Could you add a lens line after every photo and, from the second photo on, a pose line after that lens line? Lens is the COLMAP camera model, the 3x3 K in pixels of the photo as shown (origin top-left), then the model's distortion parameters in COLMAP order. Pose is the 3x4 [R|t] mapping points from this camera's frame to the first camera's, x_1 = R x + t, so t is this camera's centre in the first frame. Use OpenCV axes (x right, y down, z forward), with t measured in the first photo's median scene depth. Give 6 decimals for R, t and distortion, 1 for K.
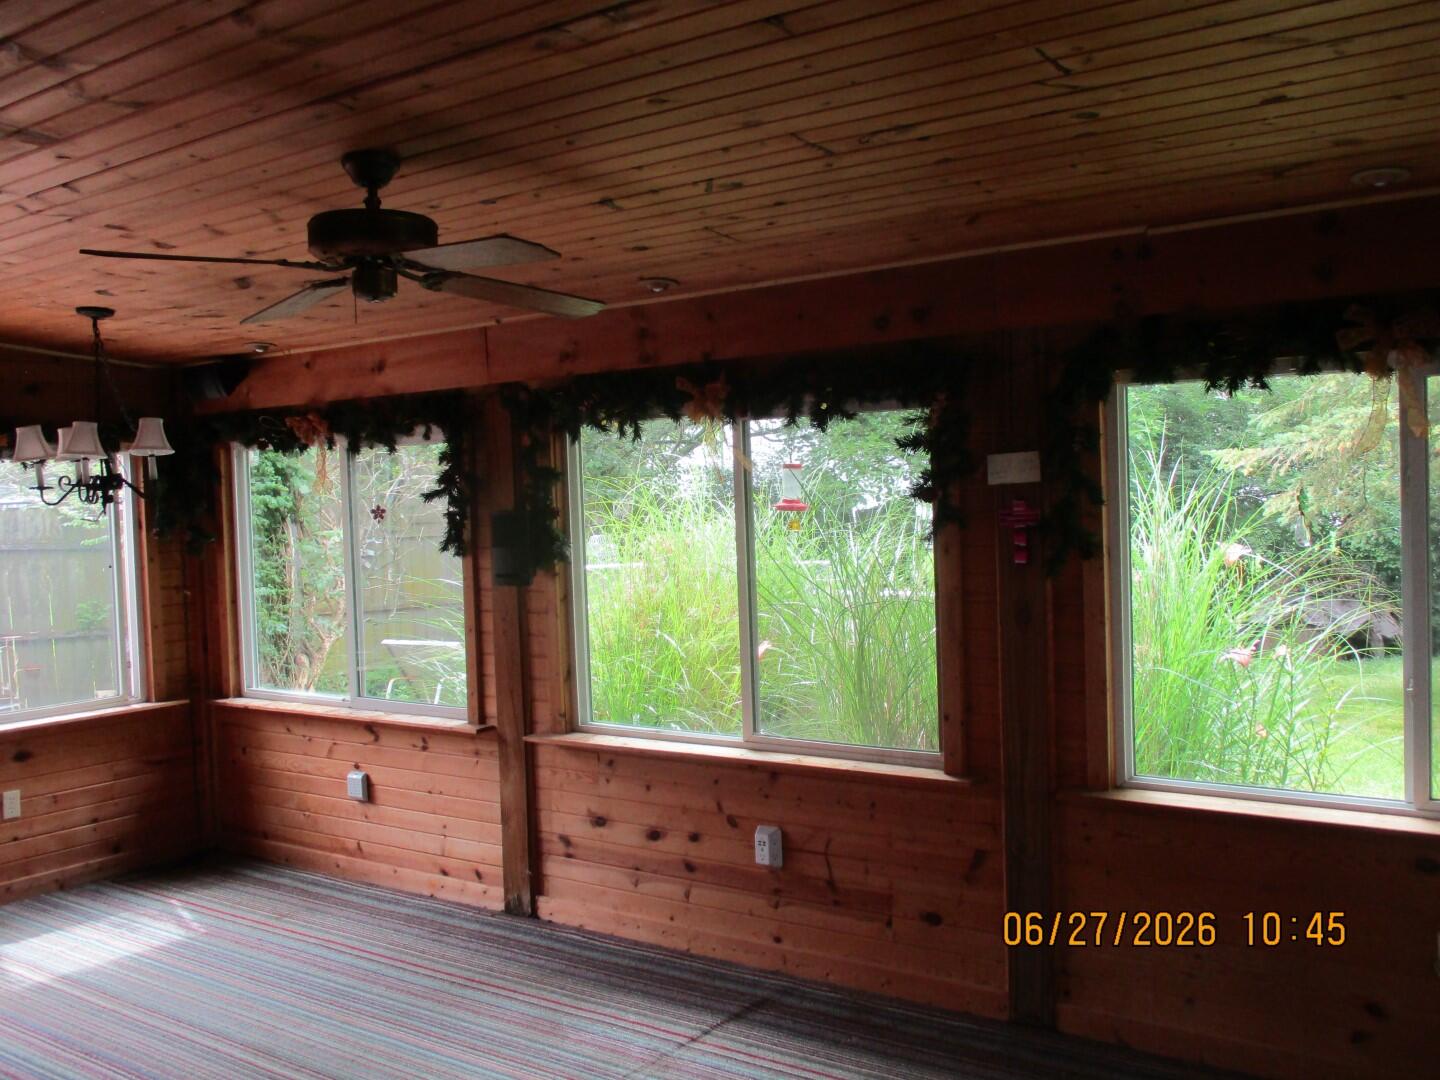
lens RADIAL K [[1285.6, 0, 720.0], [0, 1285.6, 540.0], [0, 0, 1]] dist [-0.041698, 0.006047]
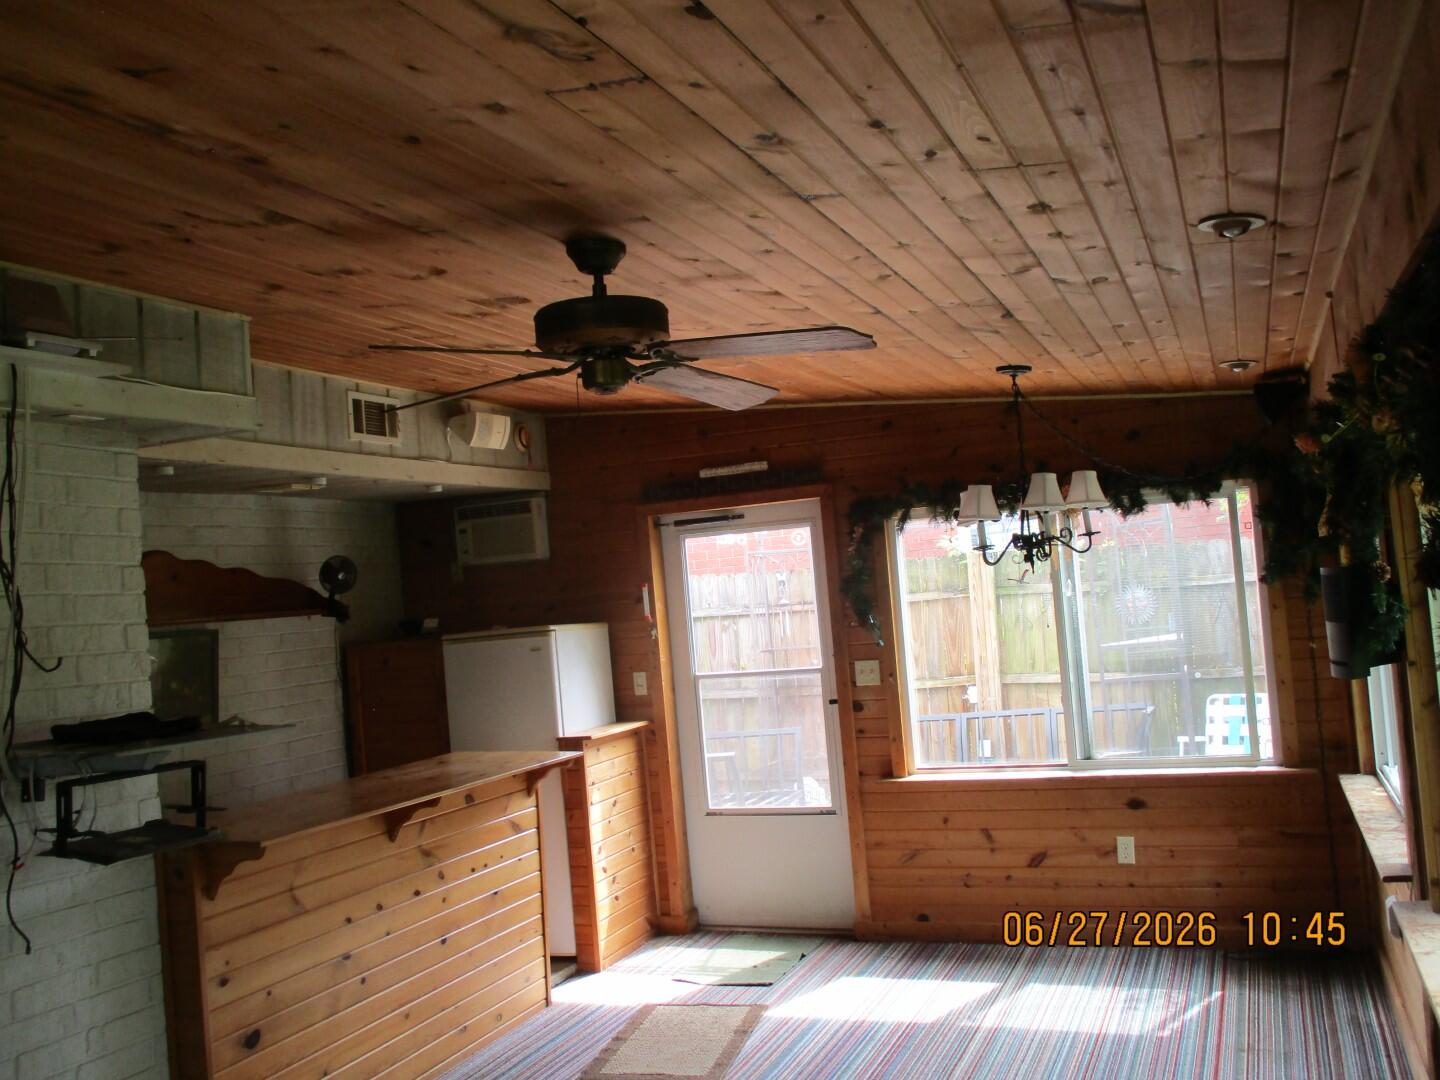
lens RADIAL K [[1285.6, 0, 720.0], [0, 1285.6, 540.0], [0, 0, 1]] dist [-0.041698, 0.006047]
pose [[0.267004, -0.027546, -0.963302, 0.369914], [0.030182, 0.999340, -0.020211, -0.029425], [0.963223, -0.023678, 0.267660, 0.459068]]
